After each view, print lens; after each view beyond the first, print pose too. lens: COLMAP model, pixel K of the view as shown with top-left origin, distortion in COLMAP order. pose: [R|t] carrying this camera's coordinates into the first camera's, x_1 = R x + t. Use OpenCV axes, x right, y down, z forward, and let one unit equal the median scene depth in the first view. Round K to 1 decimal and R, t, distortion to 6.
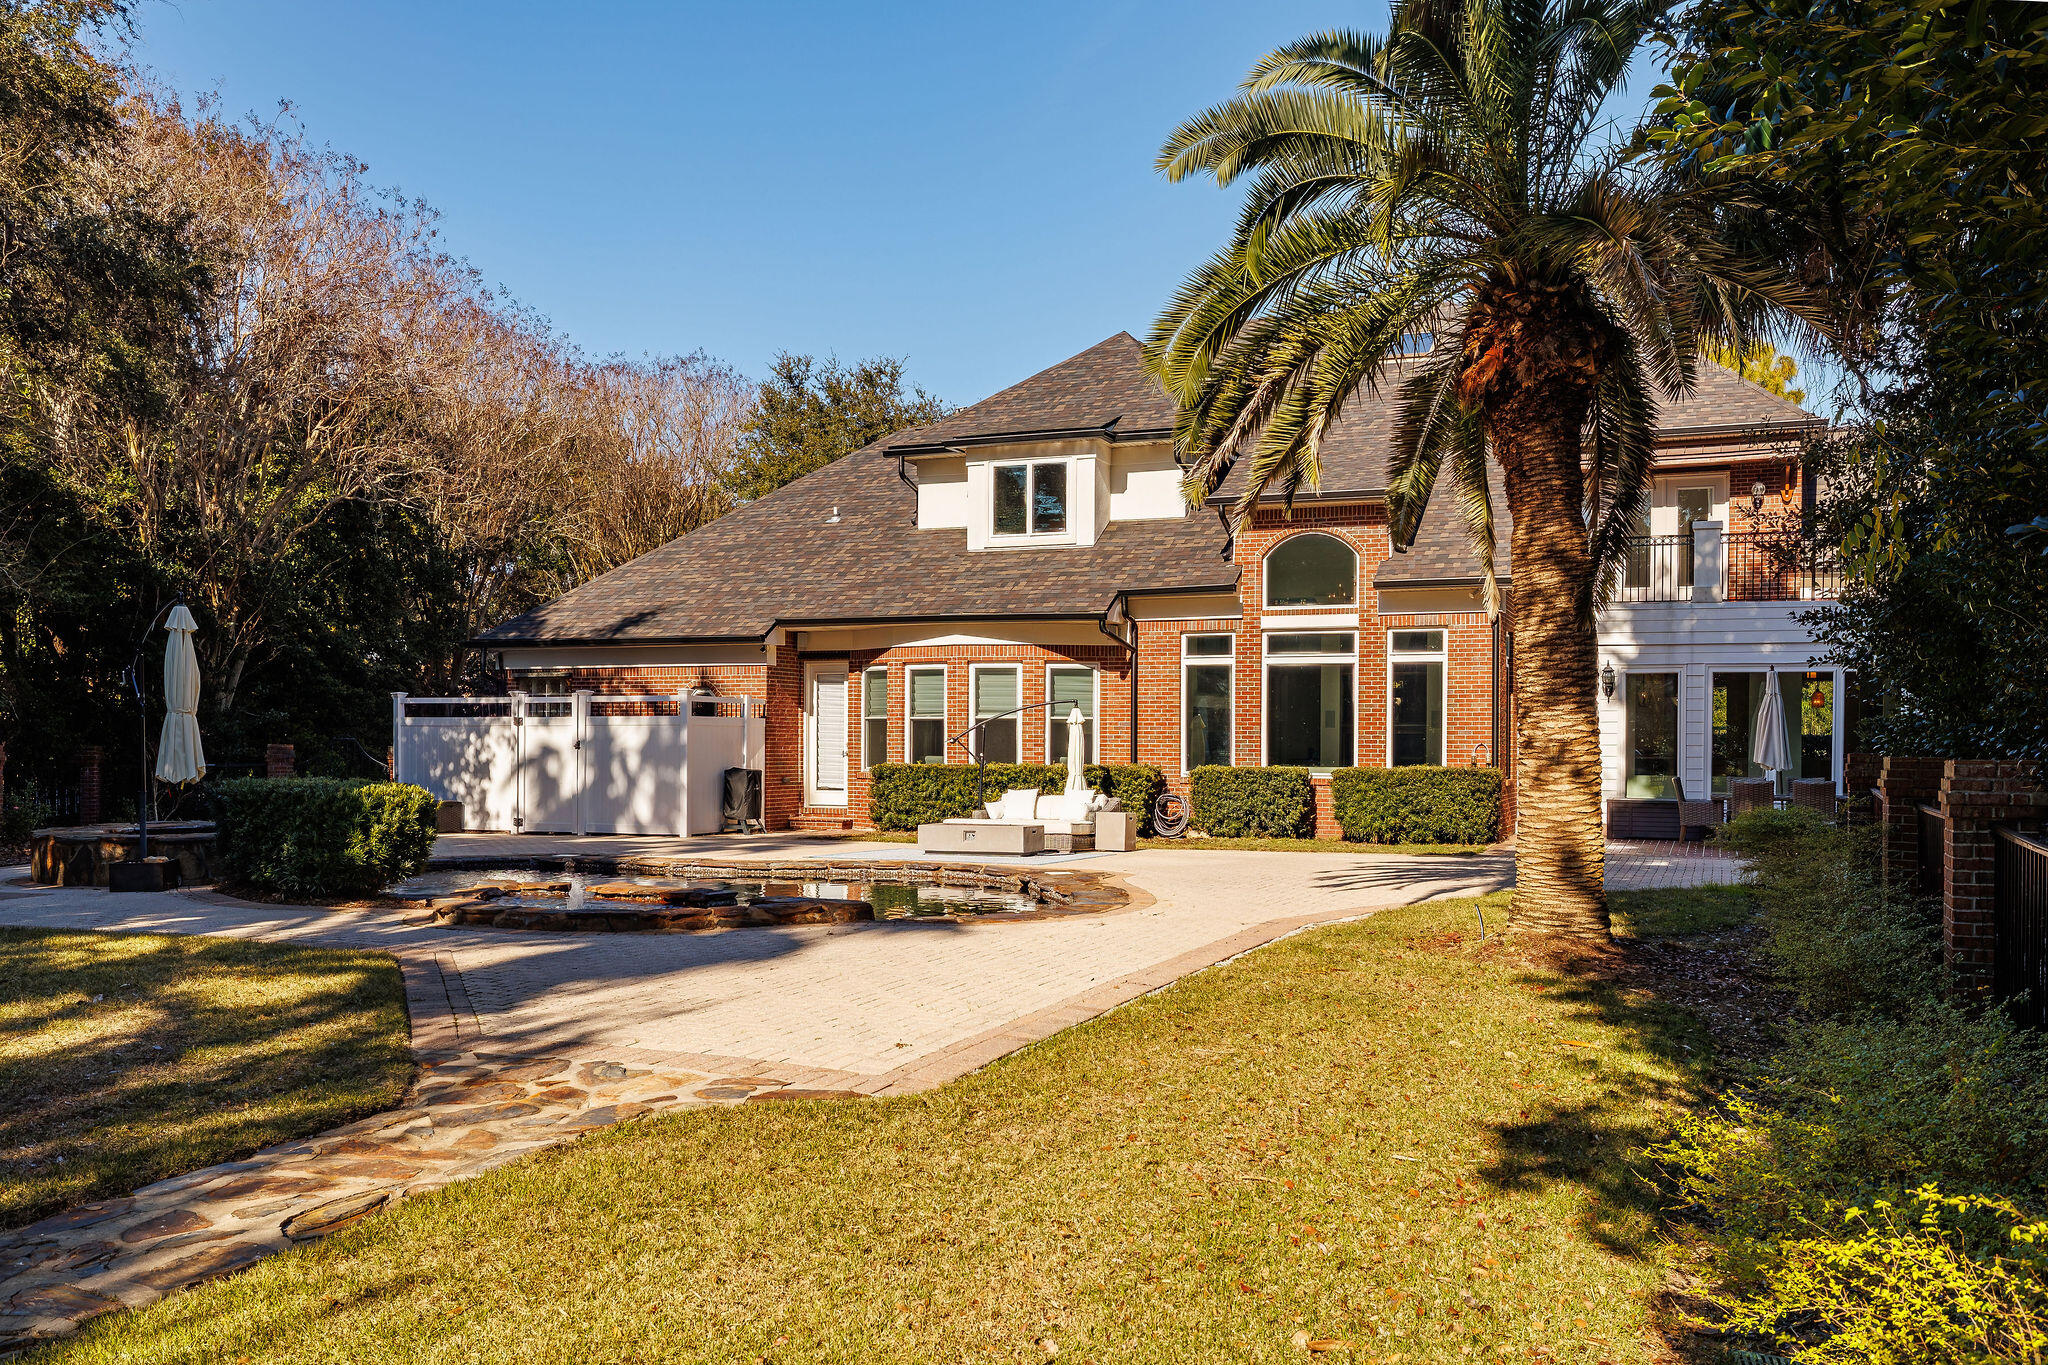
lens RADIAL K [[1717.8, 0, 1030.9], [0, 1717.8, 696.7], [0, 0, 1]] dist [-0.008232, -0.002227]
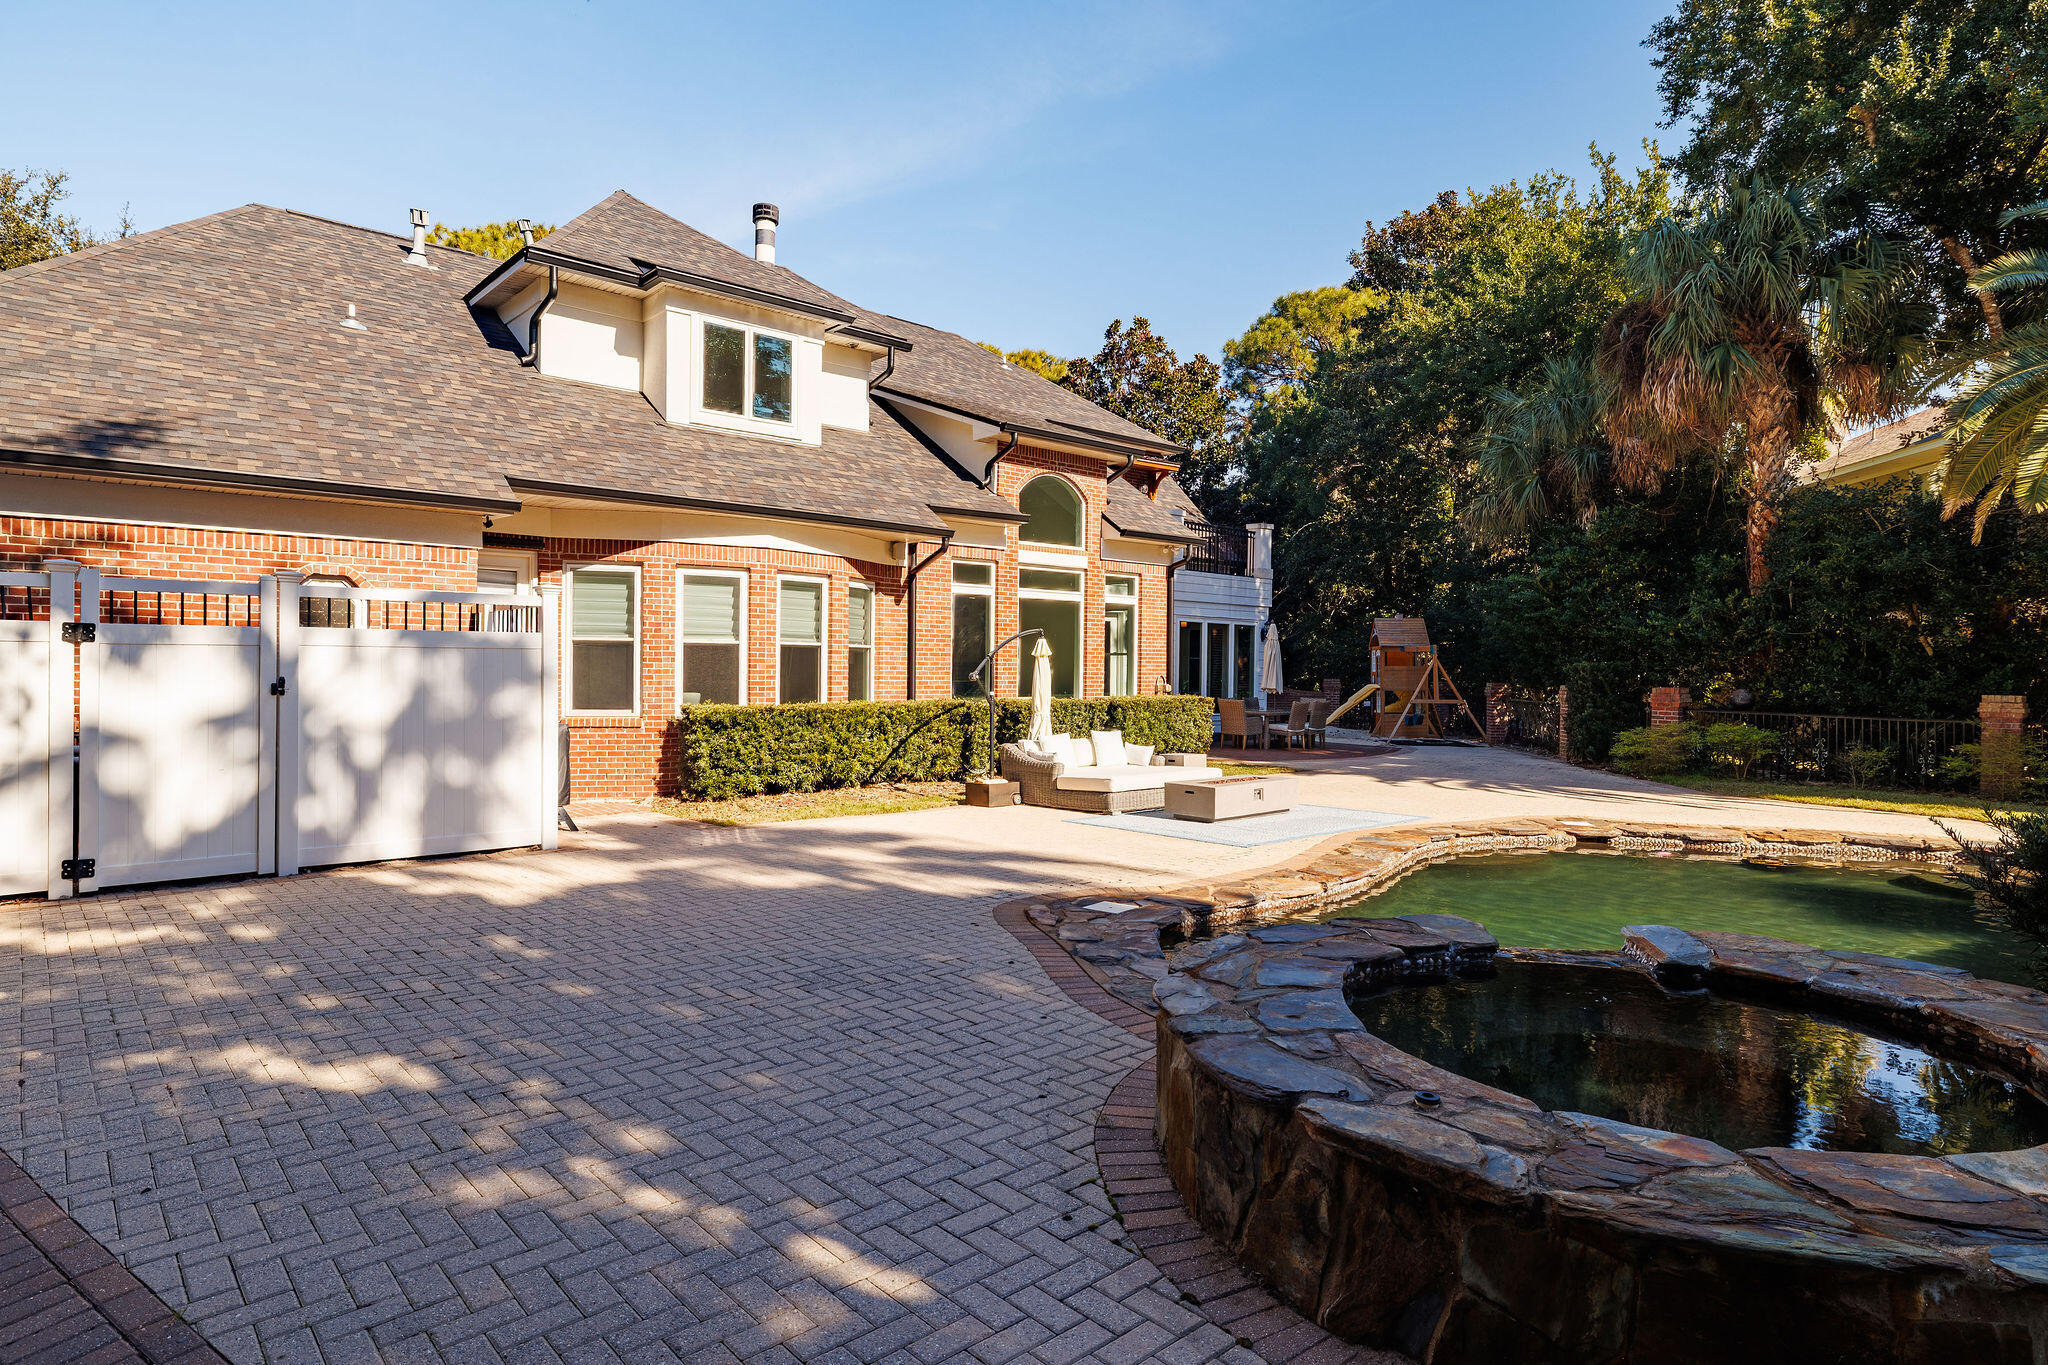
lens RADIAL K [[1174.0, 0, 1025.4], [0, 1174.0, 672.4], [0, 0, 1]] dist [-0.001663, 0.000344]
pose [[0.417143, -0.002564, 0.908837, -0.480784], [-0.031114, 0.999370, 0.017100, 0.012926], [-0.908308, -0.035411, 0.416800, 0.690595]]
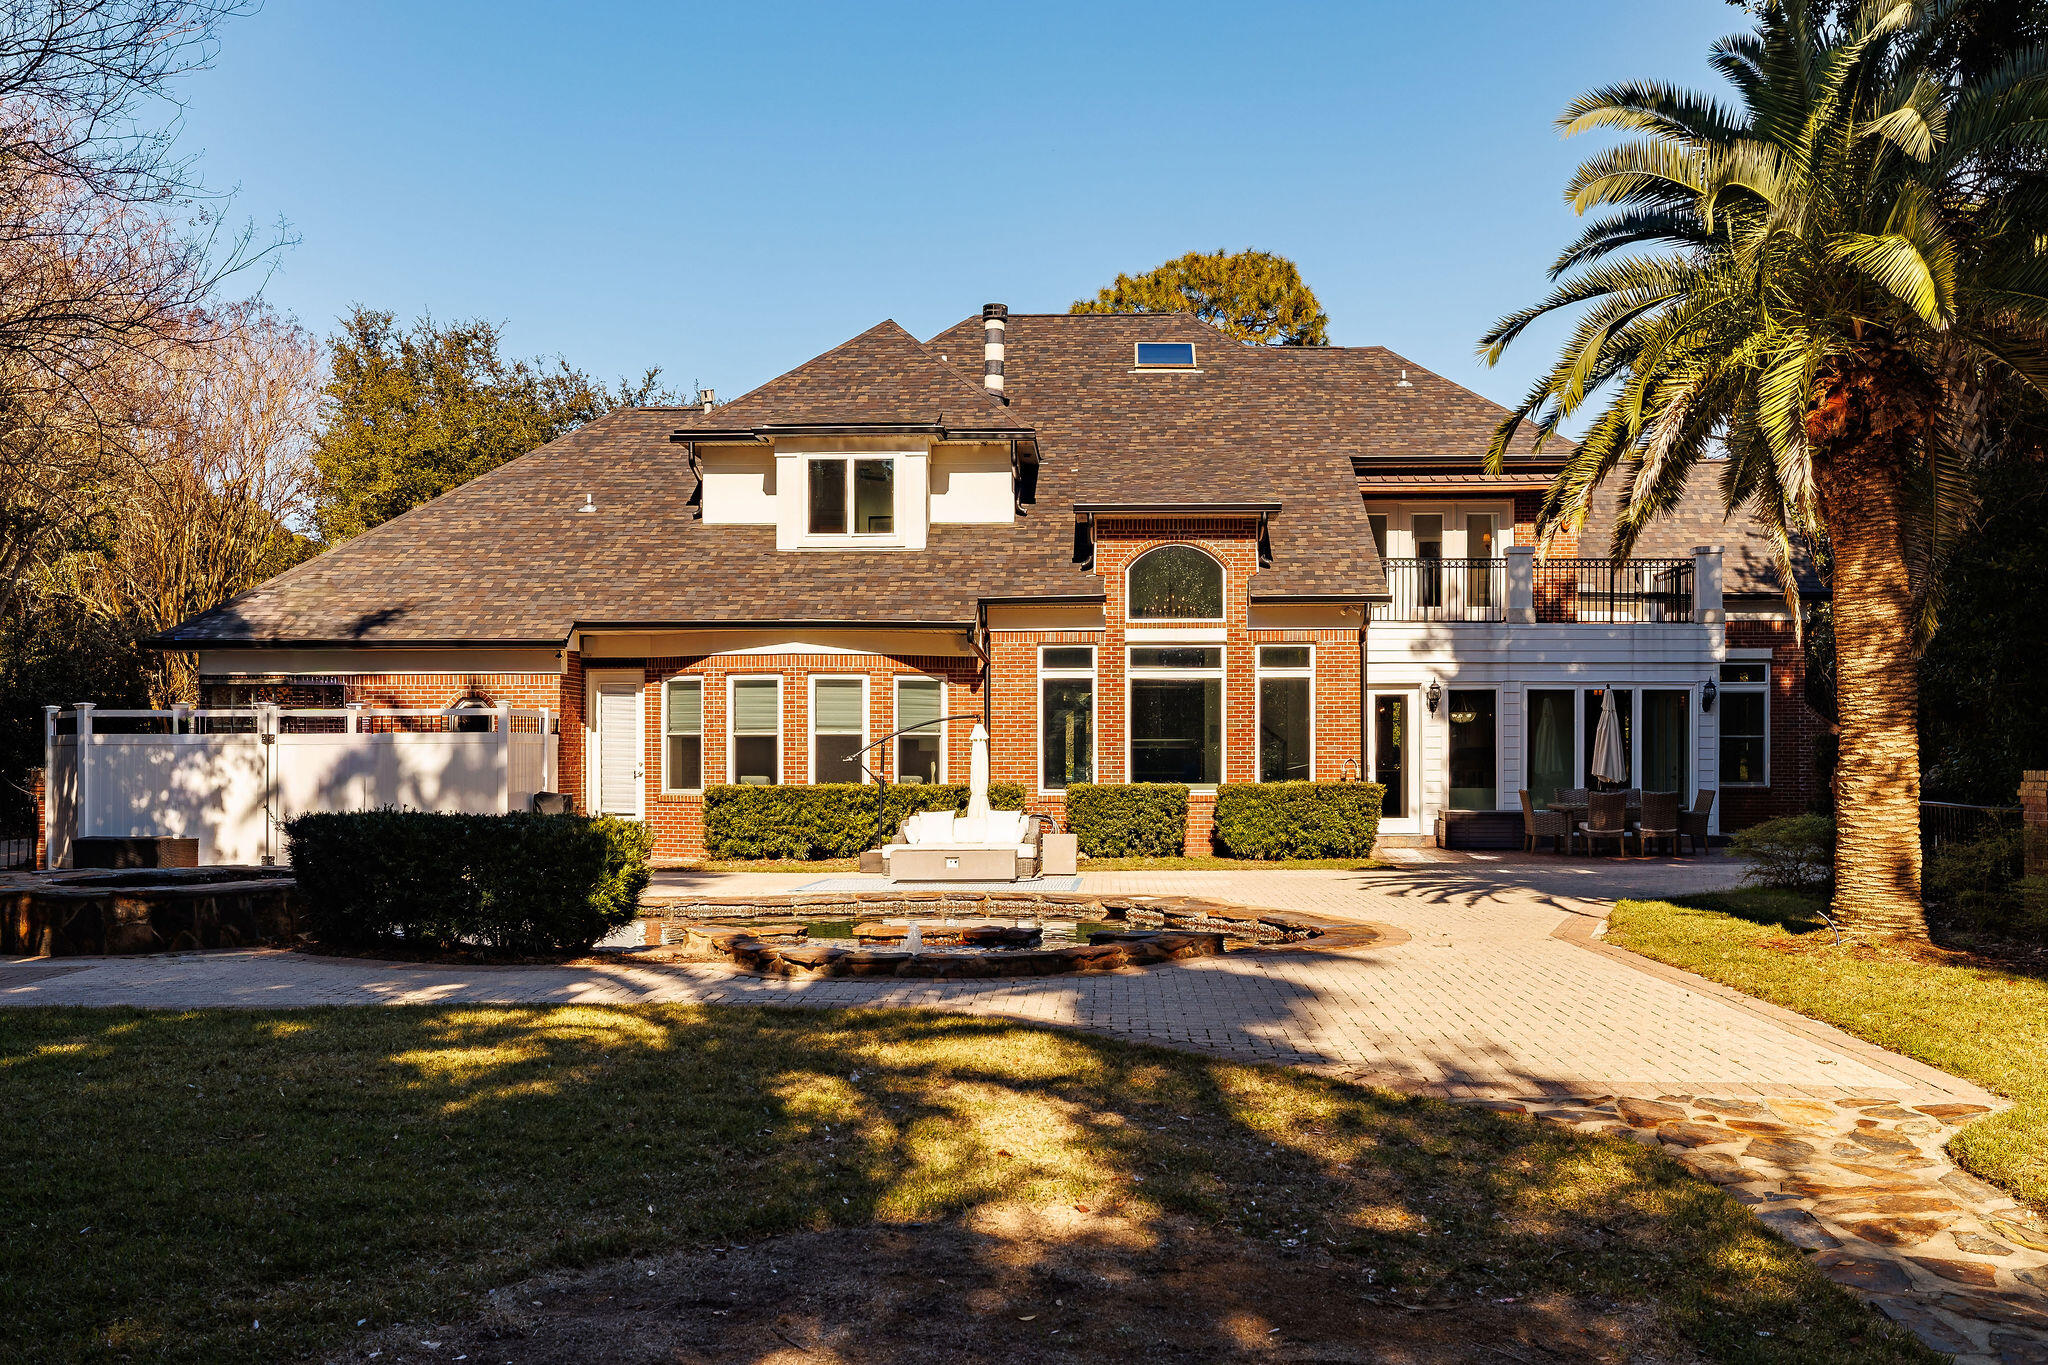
lens RADIAL K [[1852.6, 0, 1029.2], [0, 1852.6, 683.6], [0, 0, 1]] dist [-0.009928, -0.005964]
pose [[0.936741, 0.007466, 0.349944, -0.276397], [-0.003295, 0.999916, -0.012513, -0.002579], [-0.350008, 0.010569, 0.936687, 0.038299]]
